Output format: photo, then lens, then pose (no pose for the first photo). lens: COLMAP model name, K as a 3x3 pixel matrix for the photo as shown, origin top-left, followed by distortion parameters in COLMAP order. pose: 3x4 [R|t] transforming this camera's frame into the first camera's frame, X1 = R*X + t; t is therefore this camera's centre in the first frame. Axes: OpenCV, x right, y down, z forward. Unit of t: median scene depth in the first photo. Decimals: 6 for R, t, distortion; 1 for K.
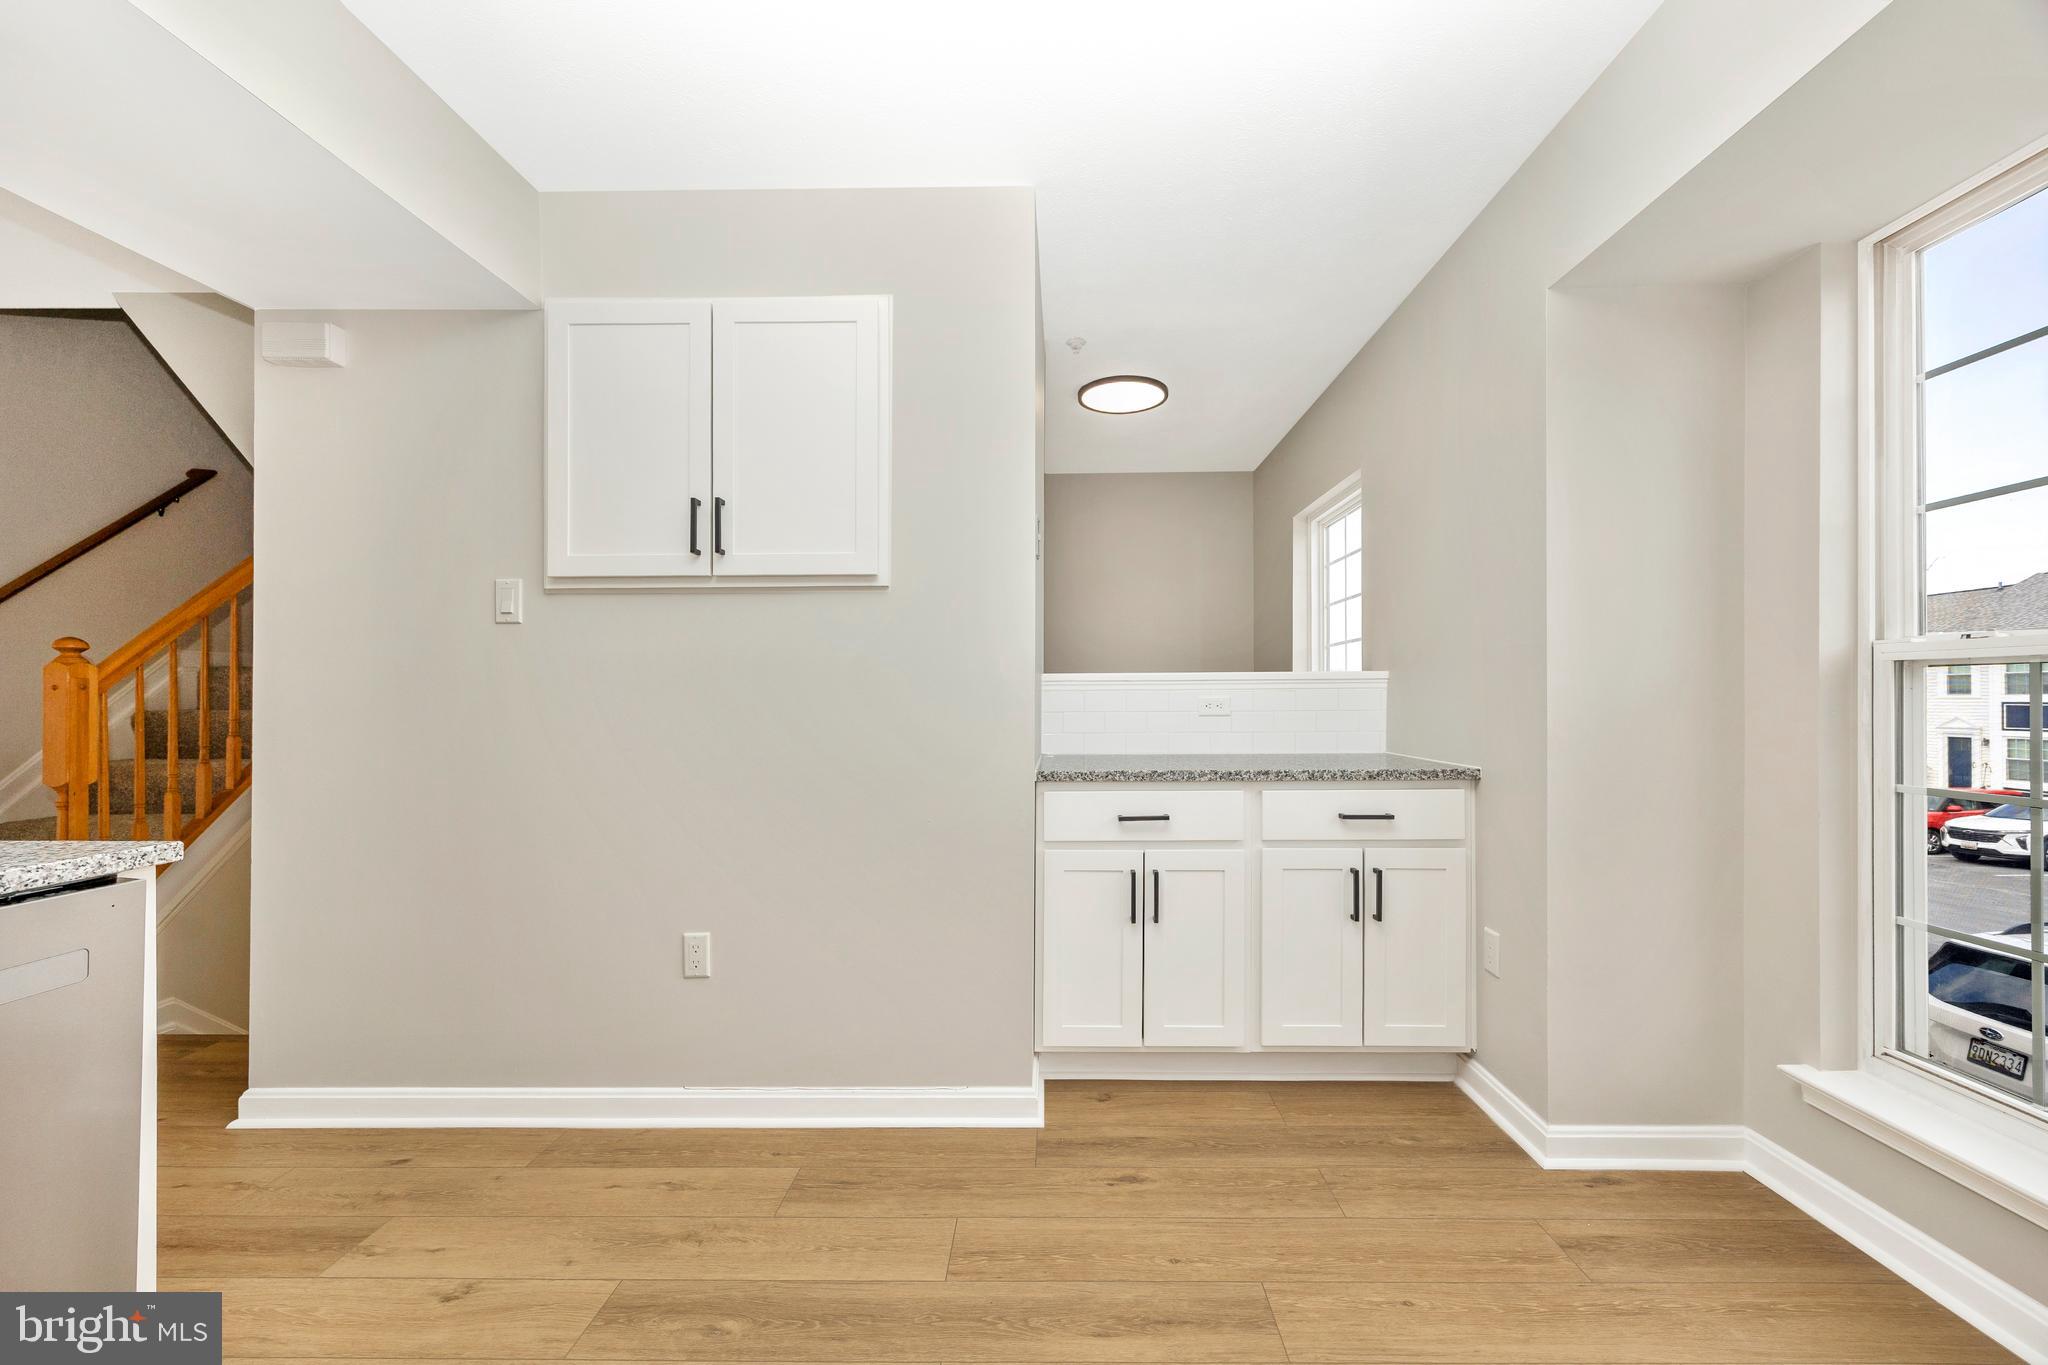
lens RADIAL K [[789.4, 0, 1057.3], [0, 789.4, 696.0], [0, 0, 1]] dist [0.001862, -0.001496]
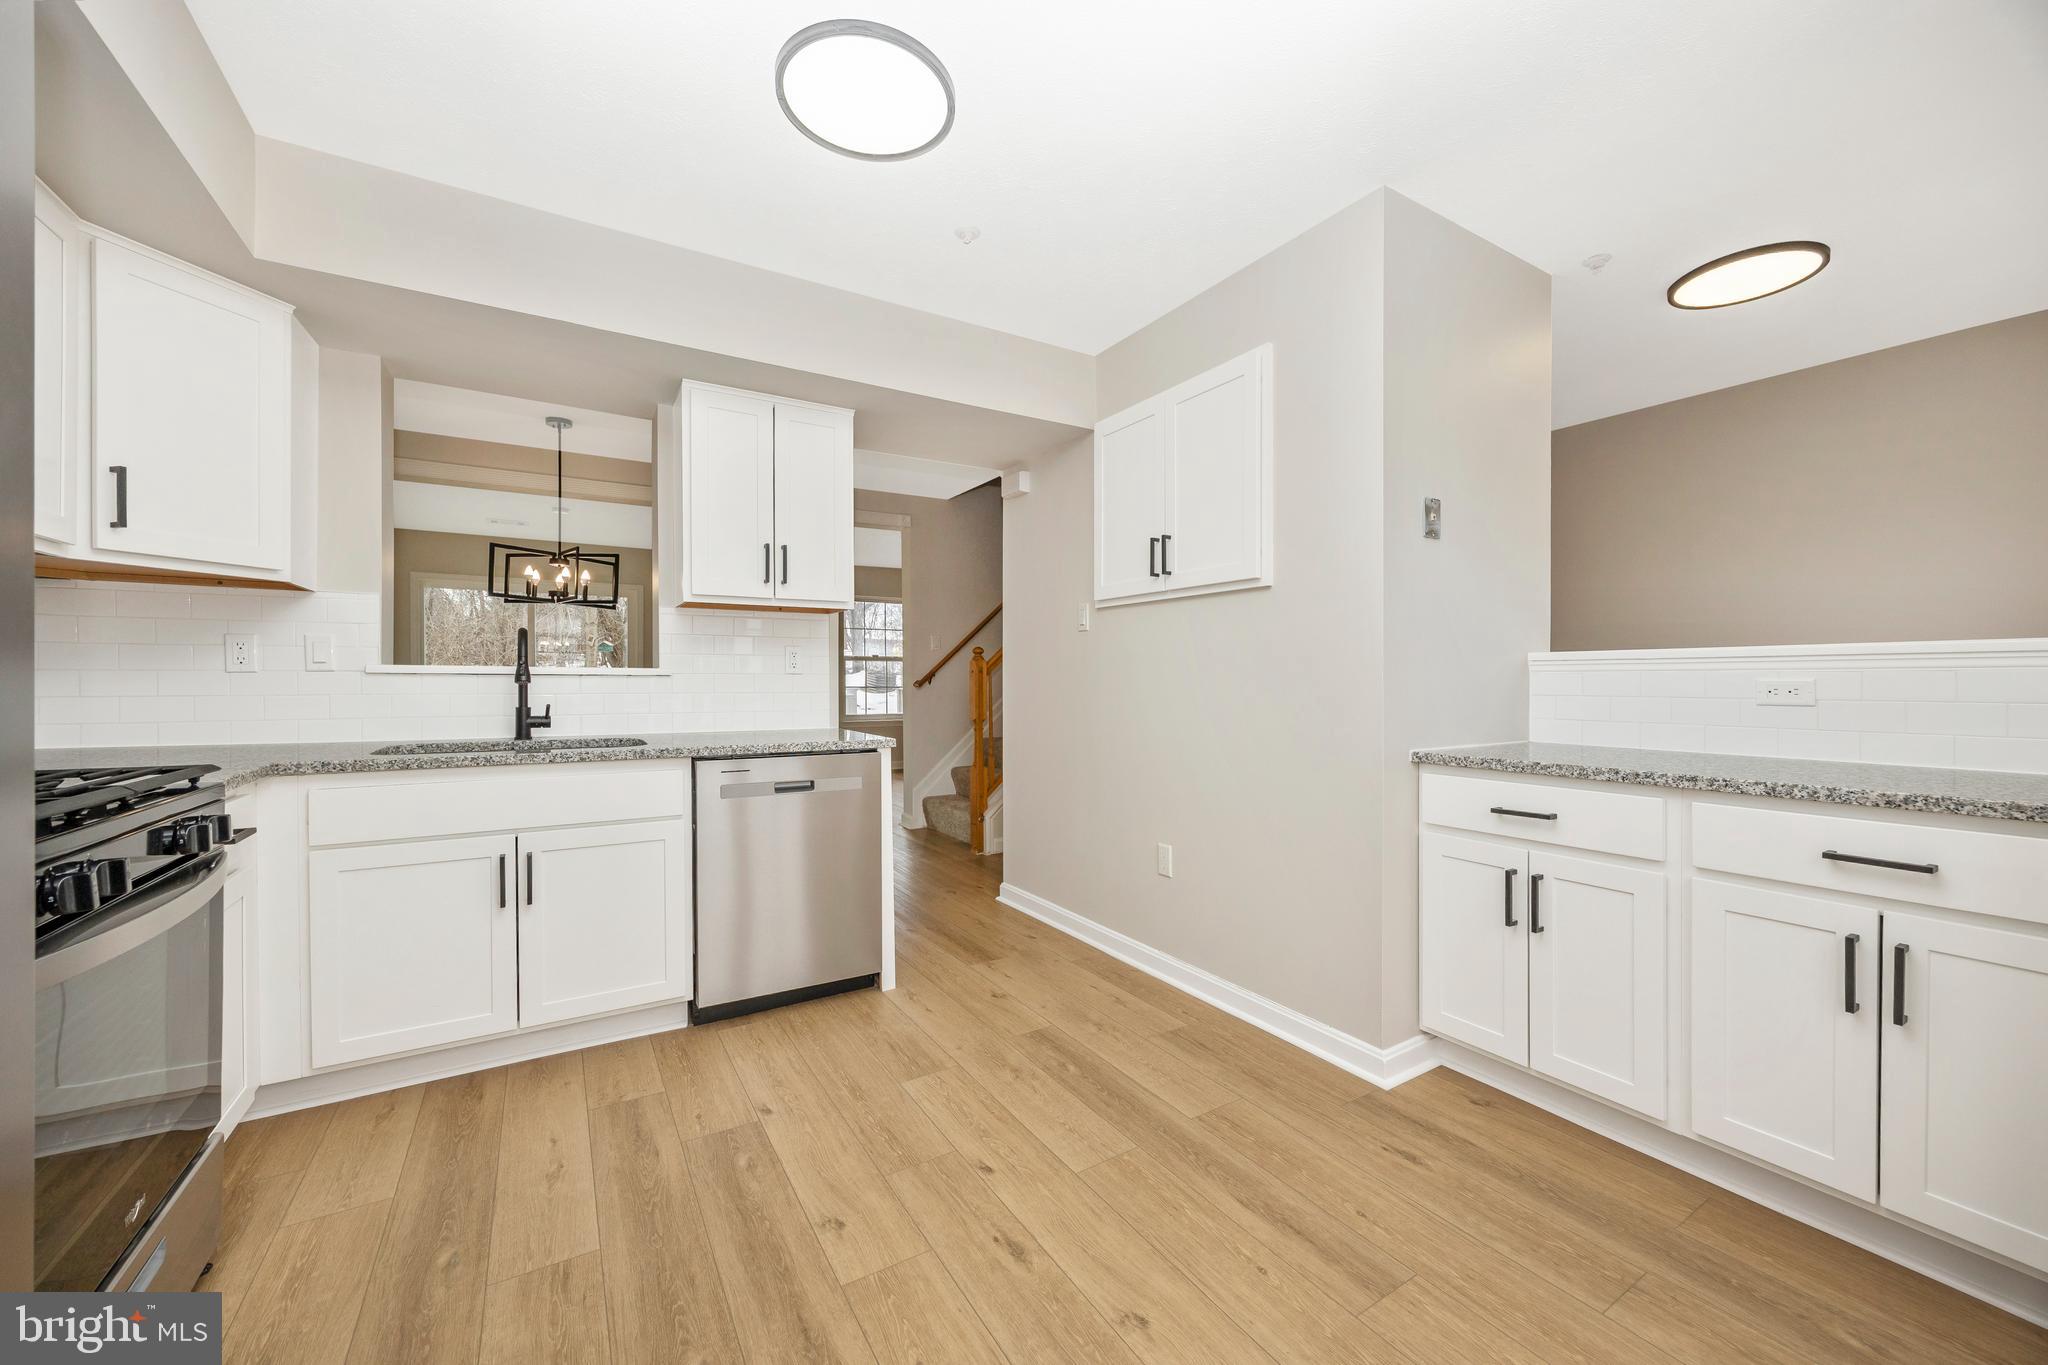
lens RADIAL K [[789.4, 0, 1028.9], [0, 789.4, 669.2], [0, 0, 1]] dist [0.001862, -0.001496]
pose [[0.531040, -0.002455, -0.847343, 0.666181], [0.007737, 0.999968, 0.001951, -0.019011], [0.847311, -0.007592, 0.531042, 0.051344]]
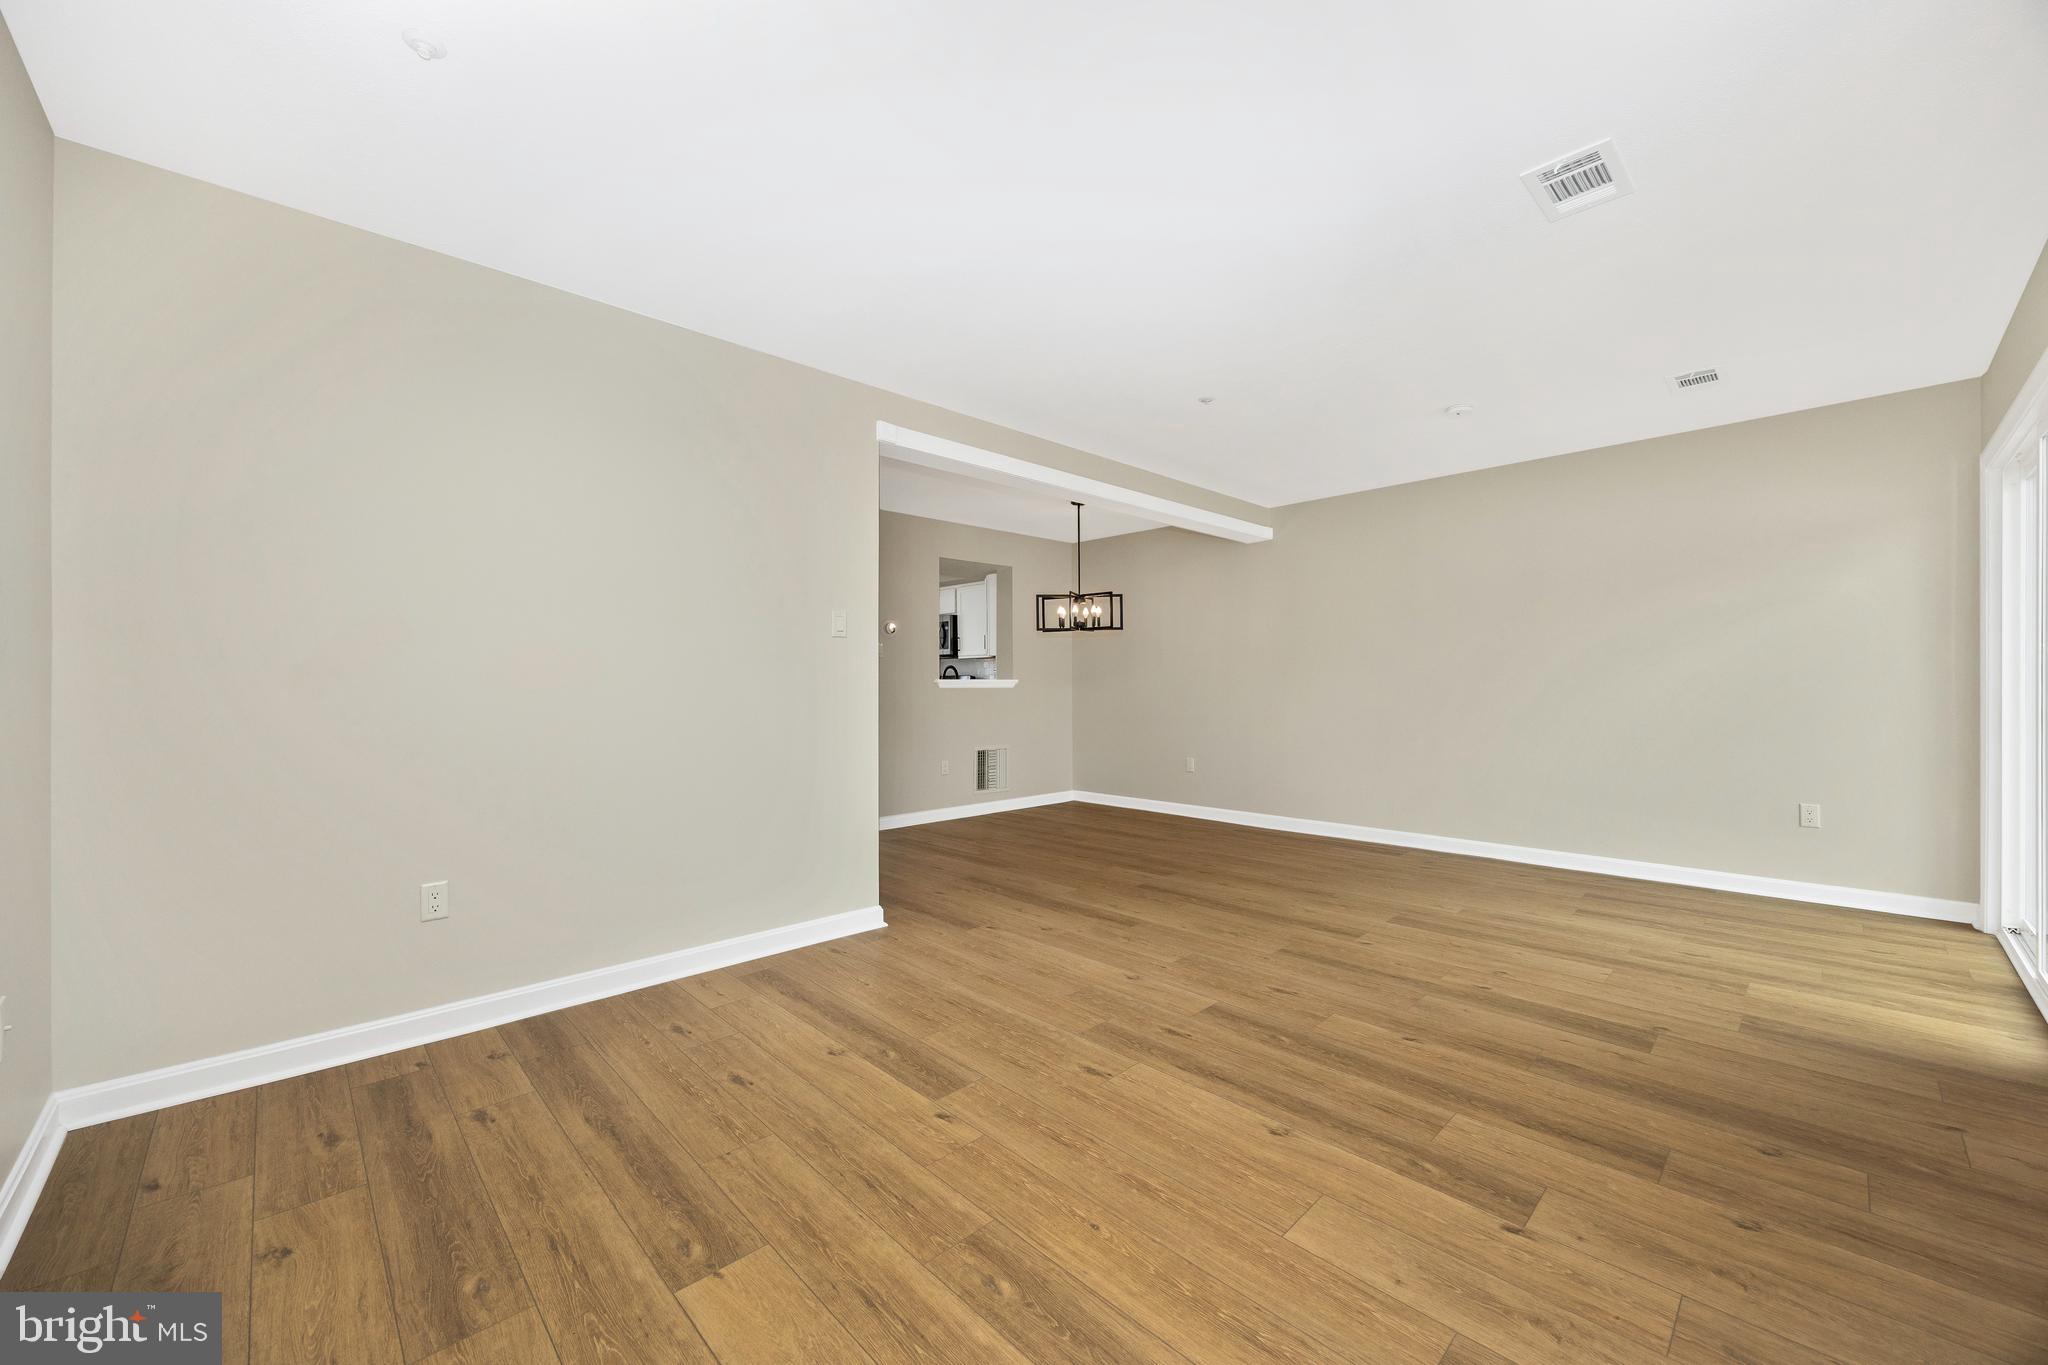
lens RADIAL K [[789.4, 0, 1065.9], [0, 789.4, 685.3], [0, 0, 1]] dist [0.001862, -0.001496]
pose [[-0.710606, 0.000057, 0.703590, -0.698070], [-0.003937, 0.999984, -0.004056, 0.025882], [-0.703579, -0.005652, -0.710595, 1.233295]]
